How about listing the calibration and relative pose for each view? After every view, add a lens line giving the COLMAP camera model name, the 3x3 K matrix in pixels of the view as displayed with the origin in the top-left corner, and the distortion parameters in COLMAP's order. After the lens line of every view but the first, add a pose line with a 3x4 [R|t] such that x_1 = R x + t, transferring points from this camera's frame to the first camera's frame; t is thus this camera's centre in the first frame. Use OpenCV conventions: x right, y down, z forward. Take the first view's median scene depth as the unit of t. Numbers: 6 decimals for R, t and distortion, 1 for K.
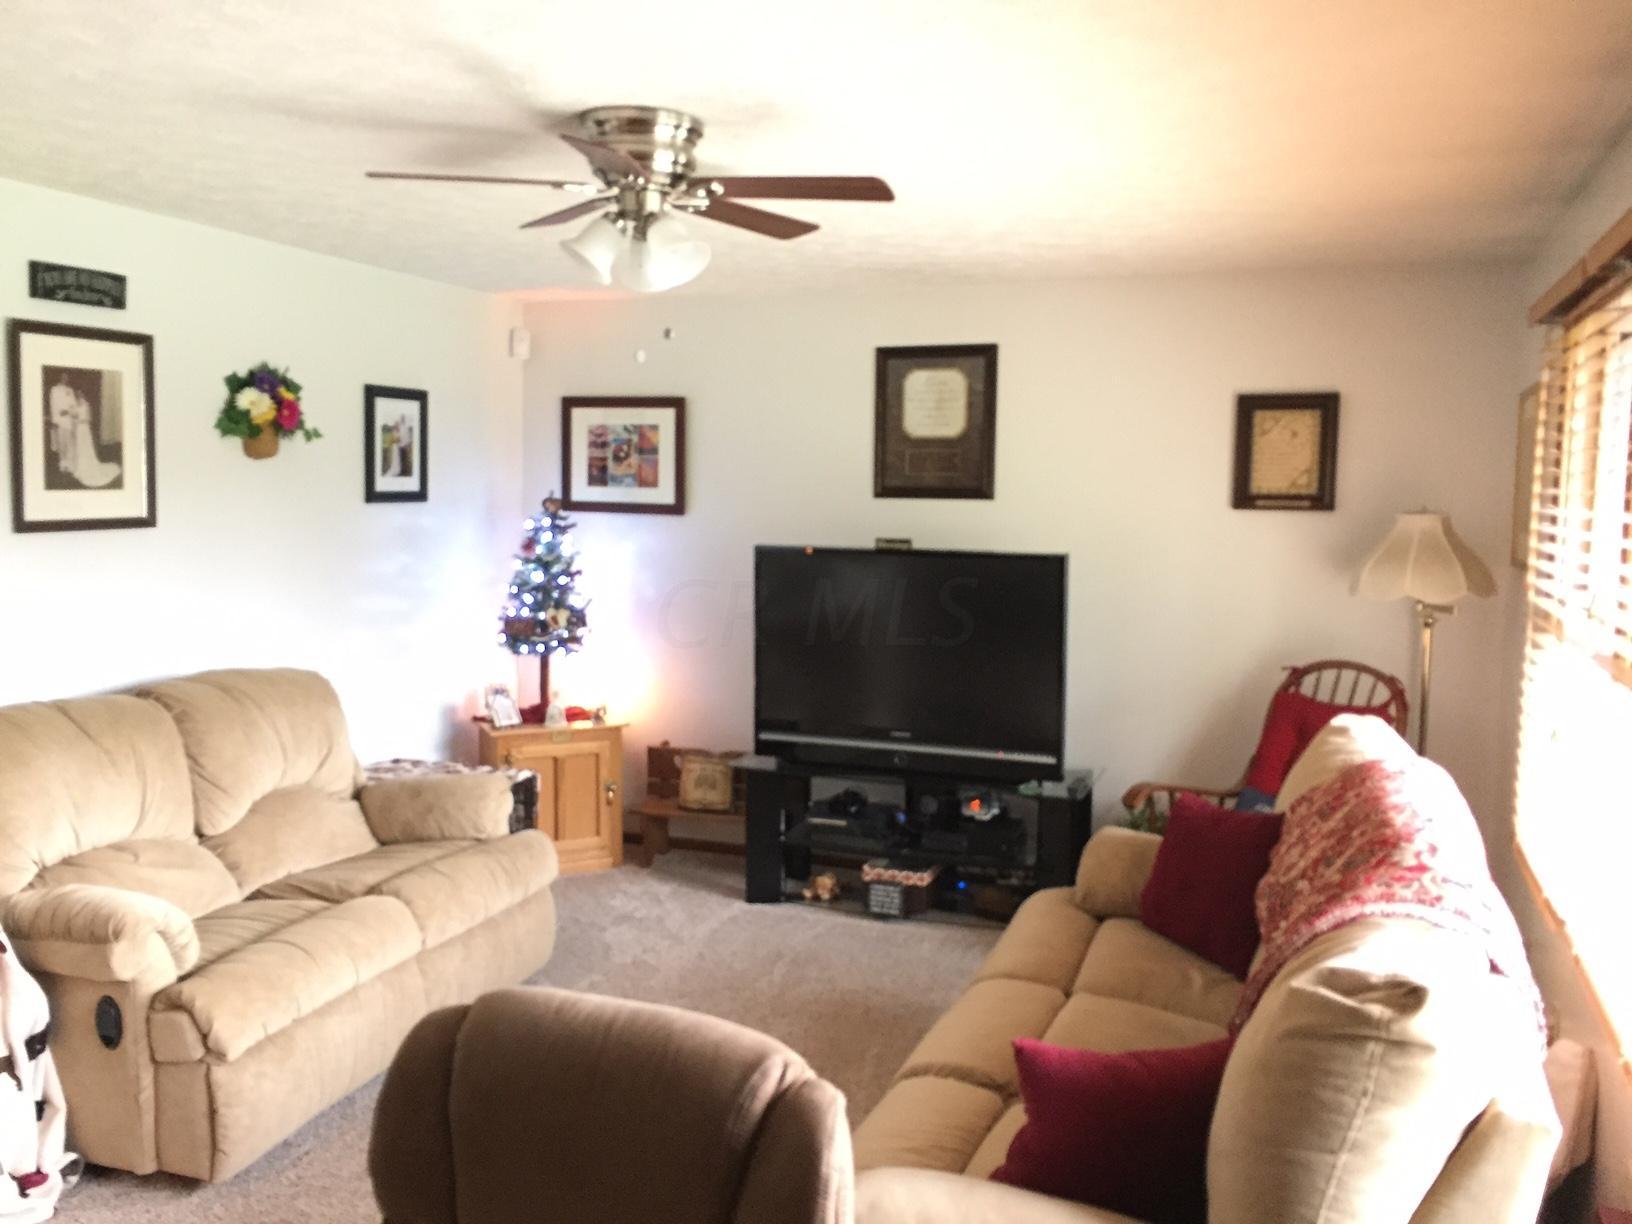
lens RADIAL K [[1377.8, 0, 816.0], [0, 1377.8, 612.0], [0, 0, 1]] dist [0.007644, -0.000394]
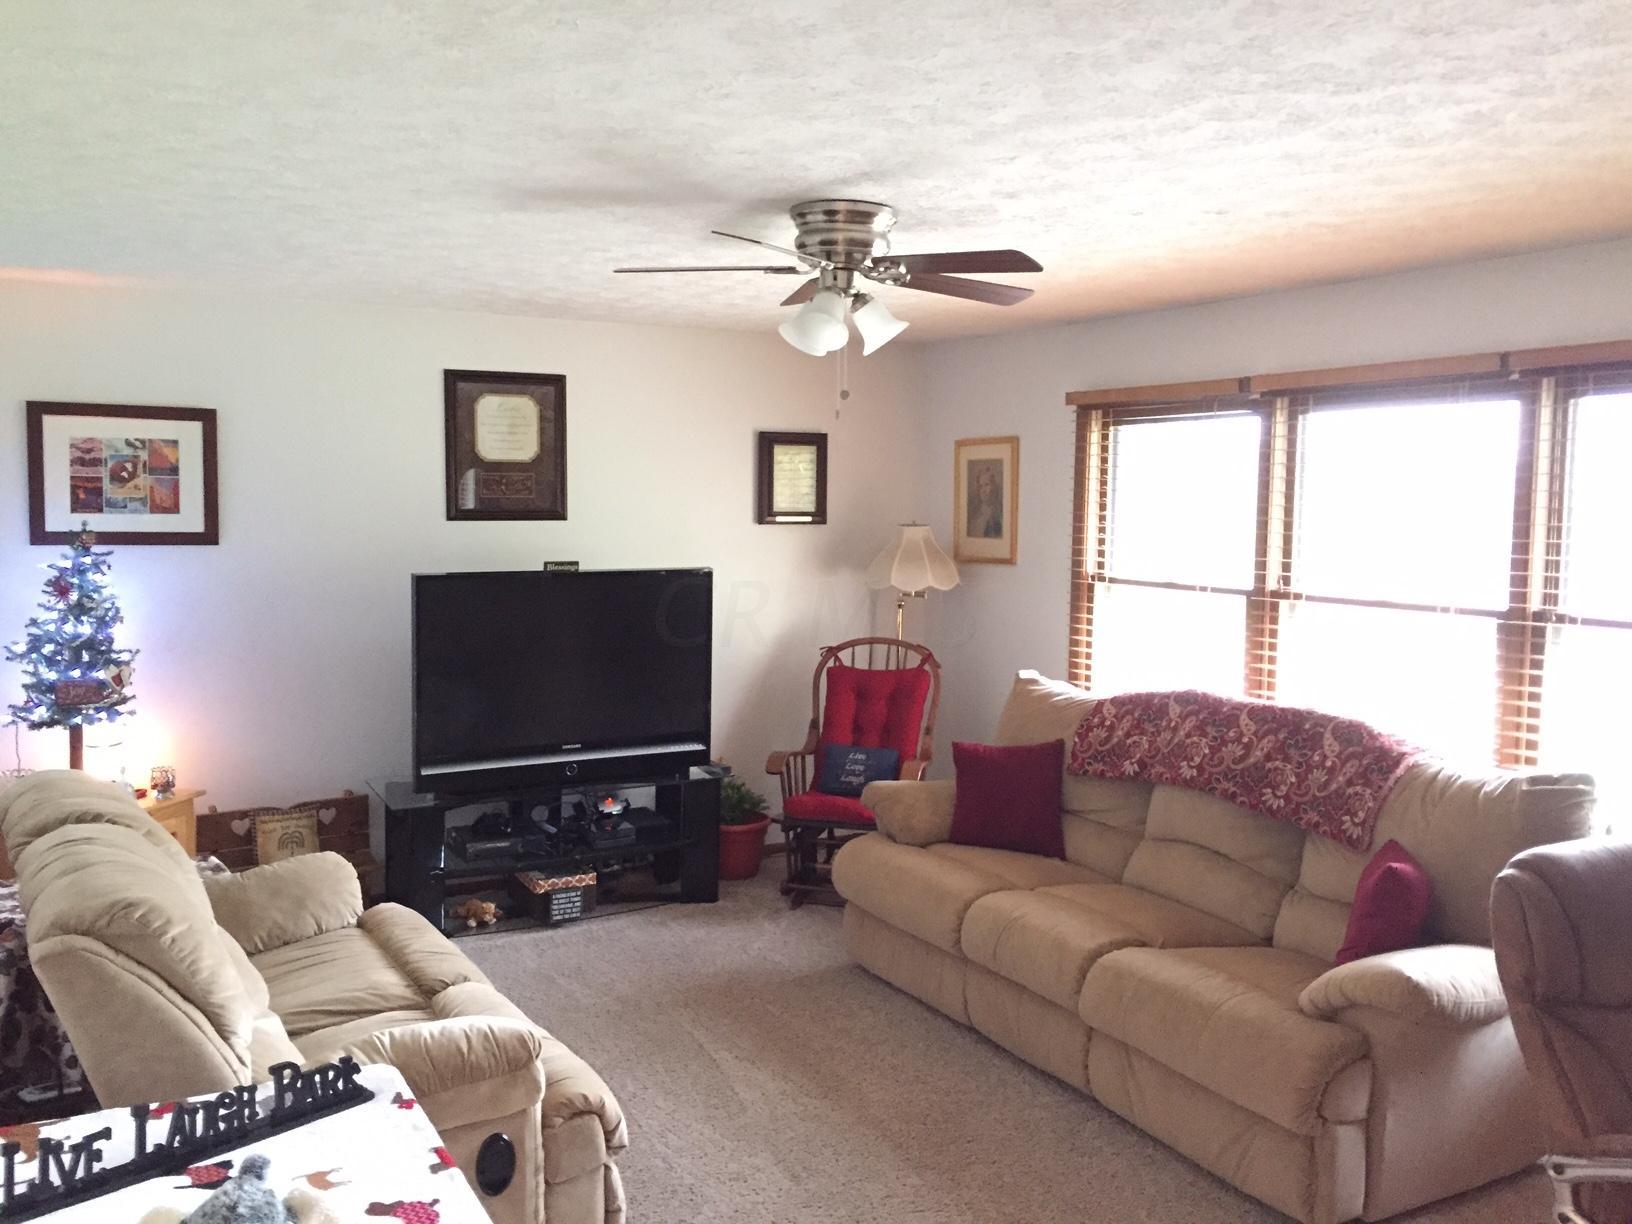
lens RADIAL K [[1400.1, 0, 816.0], [0, 1400.1, 612.0], [0, 0, 1]] dist [0.051976, -0.073240]
pose [[0.643515, -0.074263, 0.761822, -0.577328], [0.070395, 0.996806, 0.037706, -0.037604], [-0.762190, 0.029364, 0.646688, 0.147836]]
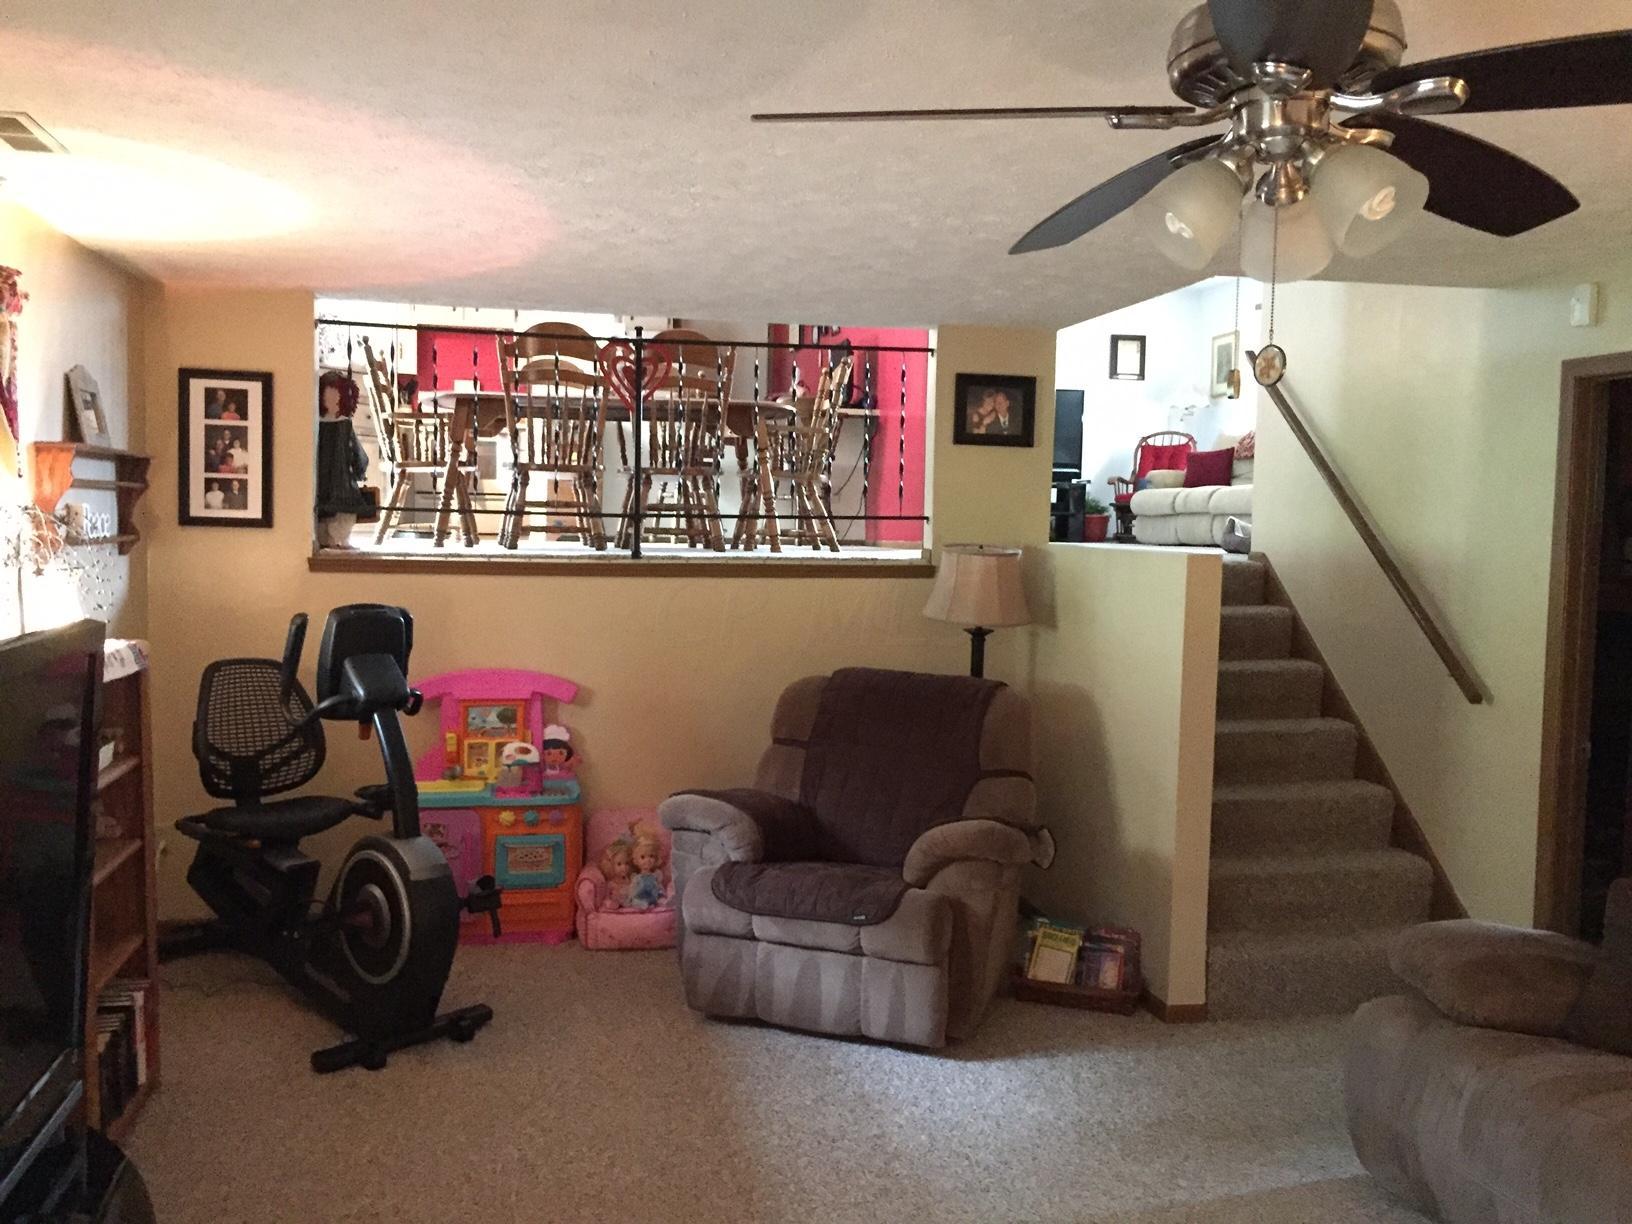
lens RADIAL K [[1400.1, 0, 816.0], [0, 1400.1, 612.0], [0, 0, 1]] dist [0.051976, -0.073240]
pose [[0.834291, -0.037466, 0.550050, -1.485708], [0.048144, 0.998828, -0.004989, 0.318215], [-0.549218, 0.030644, 0.835117, -0.796725]]
